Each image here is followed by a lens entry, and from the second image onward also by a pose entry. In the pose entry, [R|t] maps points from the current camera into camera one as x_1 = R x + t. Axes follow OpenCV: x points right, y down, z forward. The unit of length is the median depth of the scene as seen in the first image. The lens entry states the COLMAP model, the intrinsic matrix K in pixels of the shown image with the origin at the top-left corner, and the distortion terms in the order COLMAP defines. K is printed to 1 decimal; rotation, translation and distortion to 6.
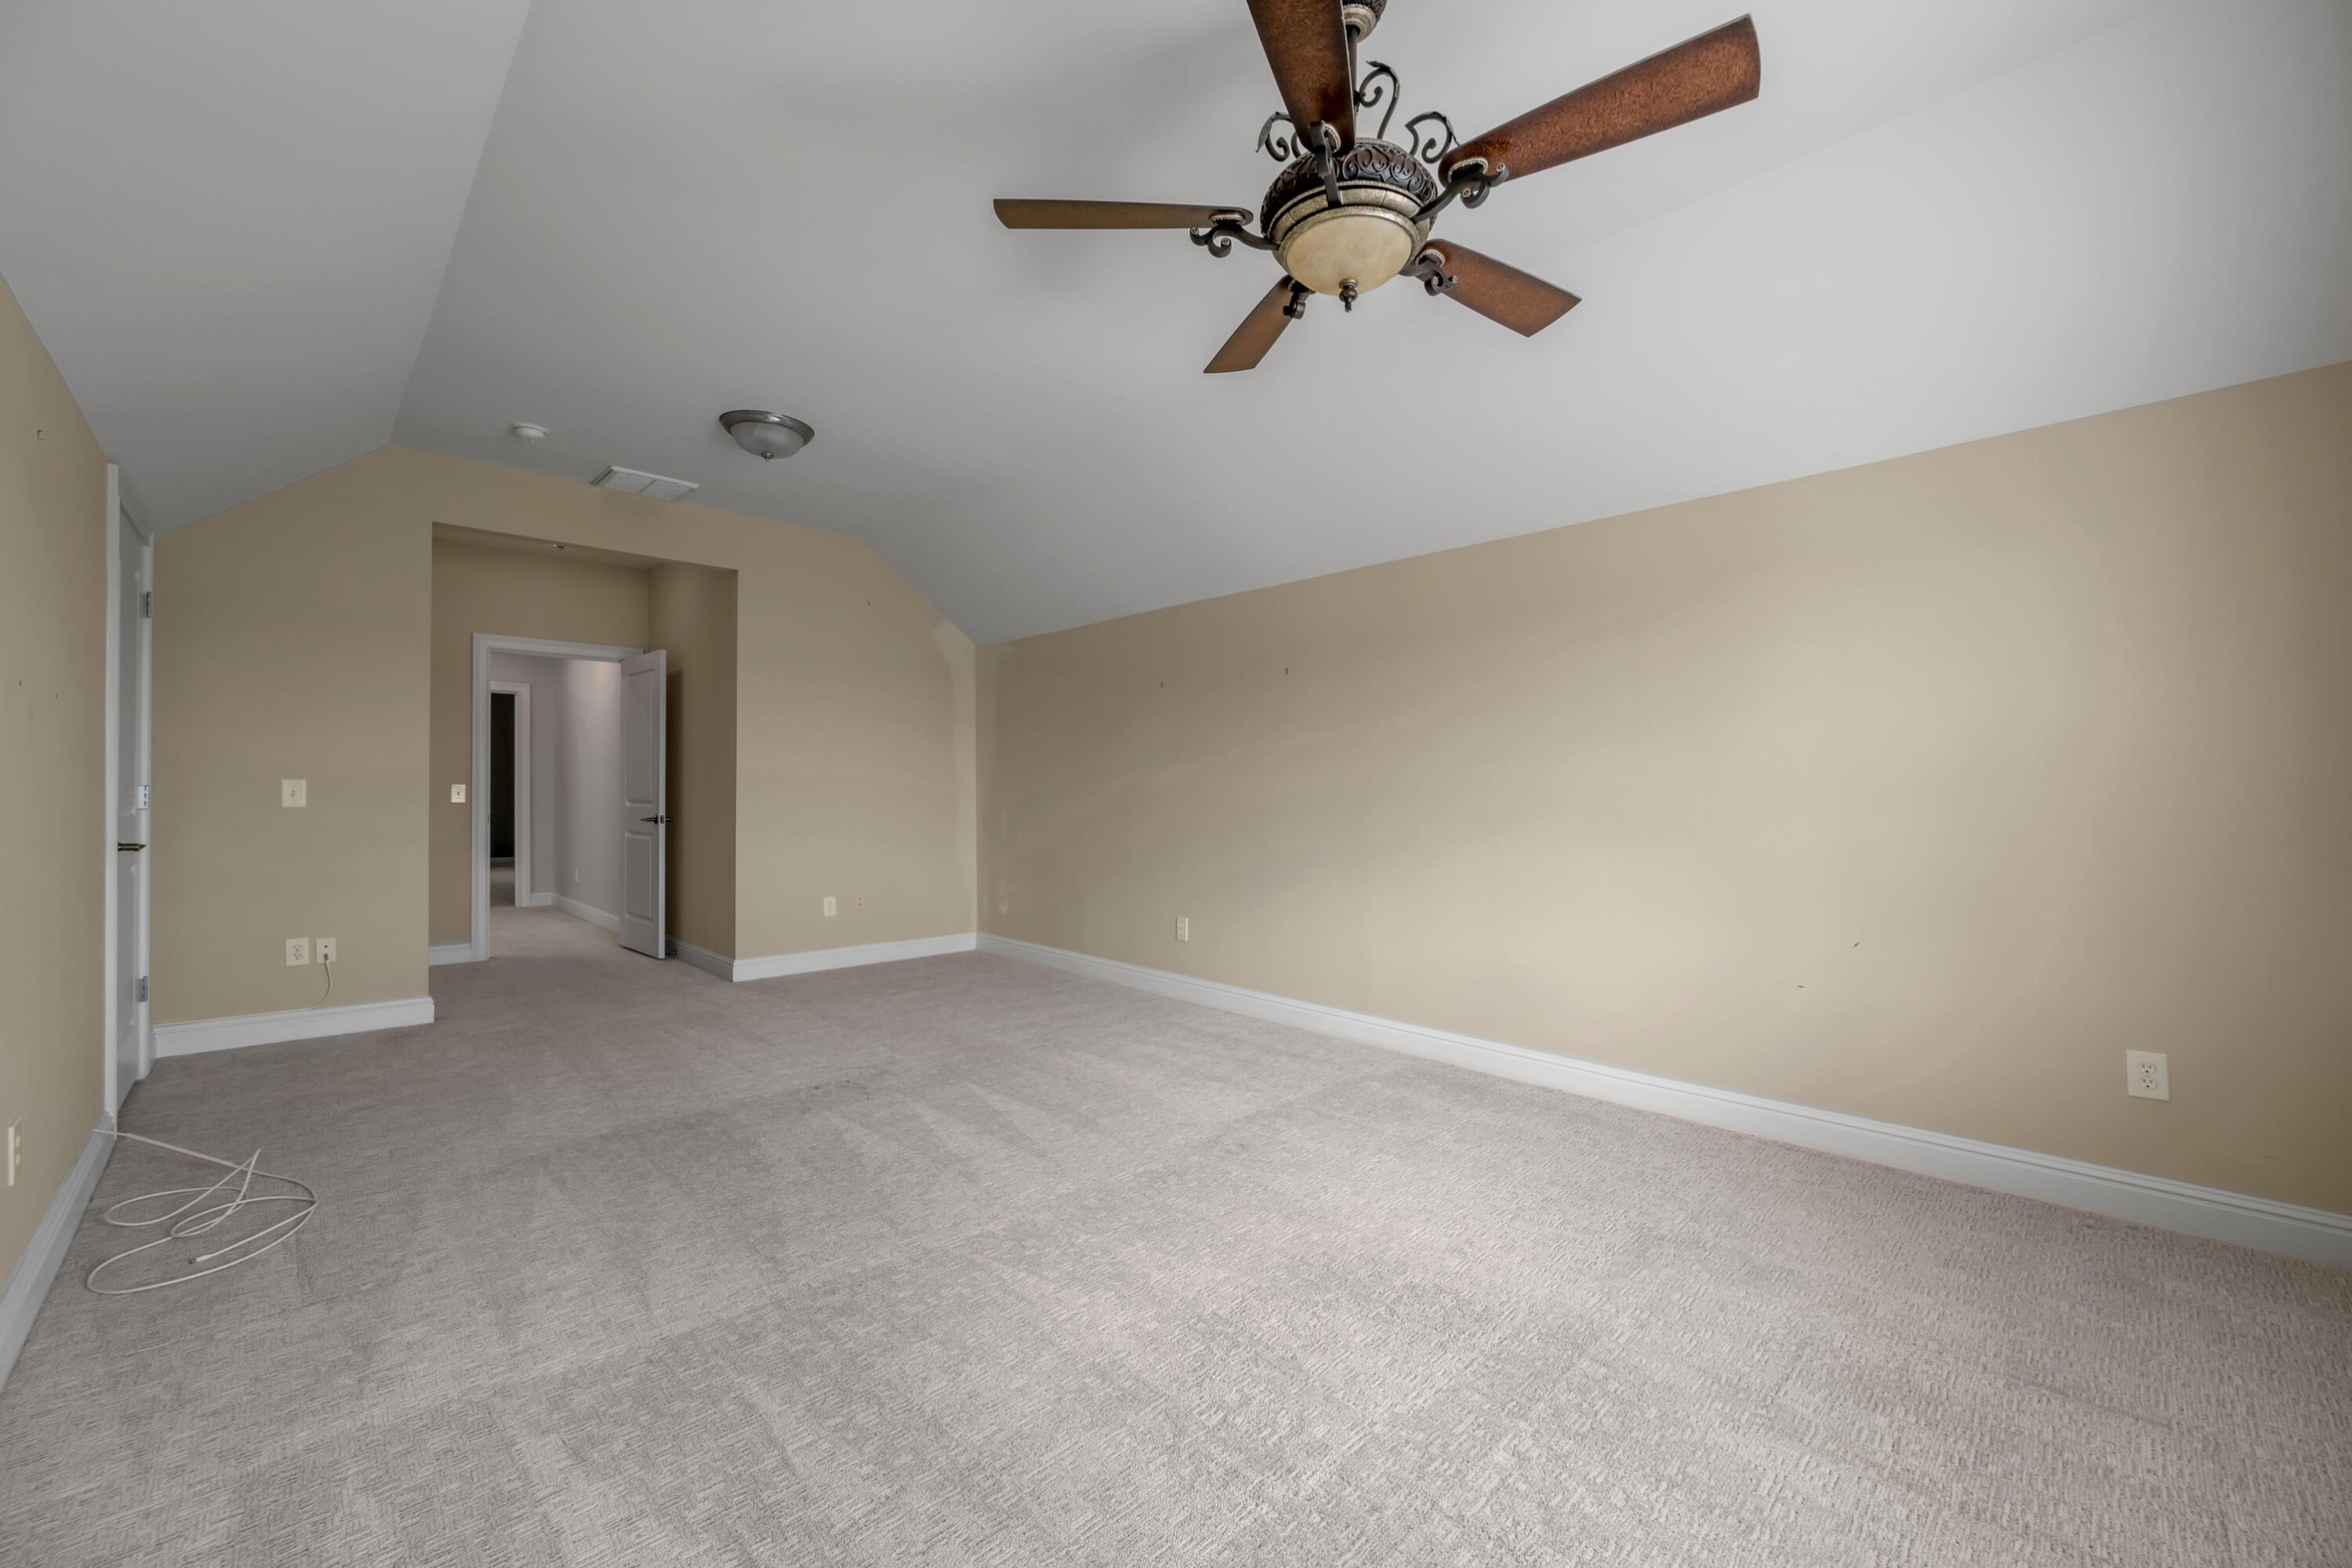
lens RADIAL K [[931.6, 0, 1179.8], [0, 931.6, 785.5], [0, 0, 1]] dist [-0.006242, -0.000040]
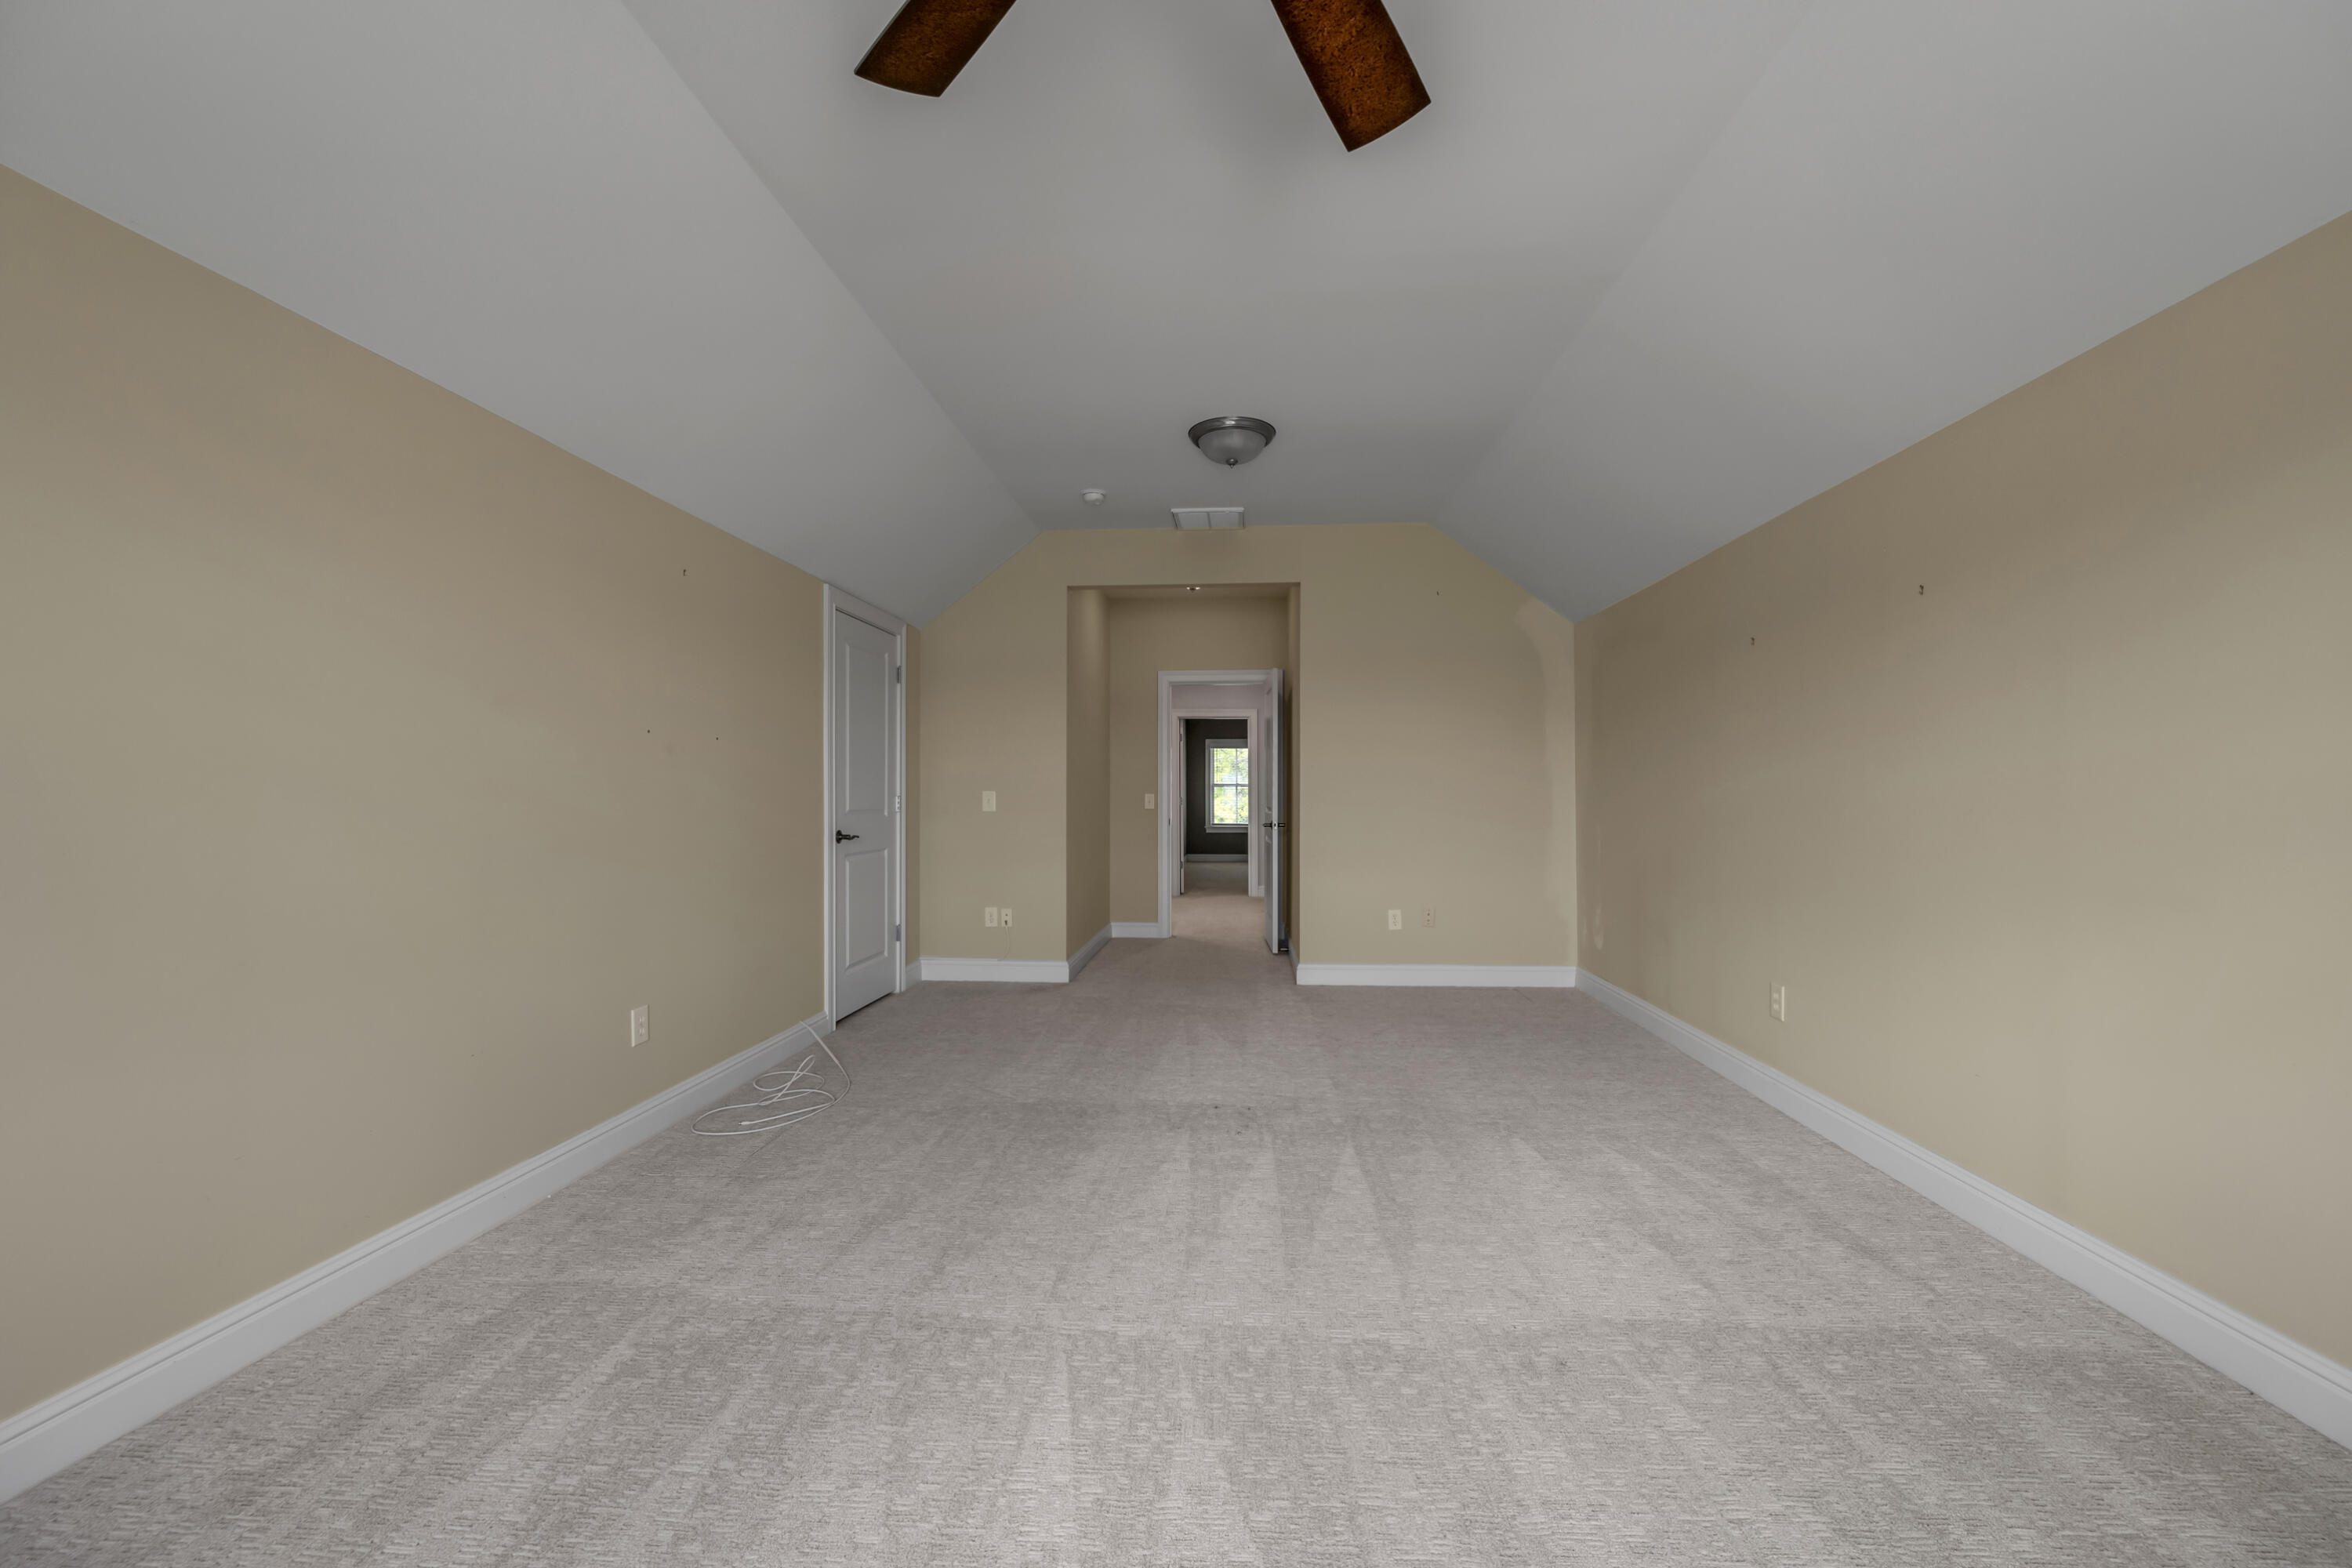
lens RADIAL K [[931.6, 0, 1176.1], [0, 931.6, 793.6], [0, 0, 1]] dist [-0.006242, -0.000040]
pose [[0.672200, -0.007632, -0.740330, 0.298000], [0.007395, 0.999966, -0.003593, 0.005406], [0.740333, -0.003060, 0.672234, 0.331825]]
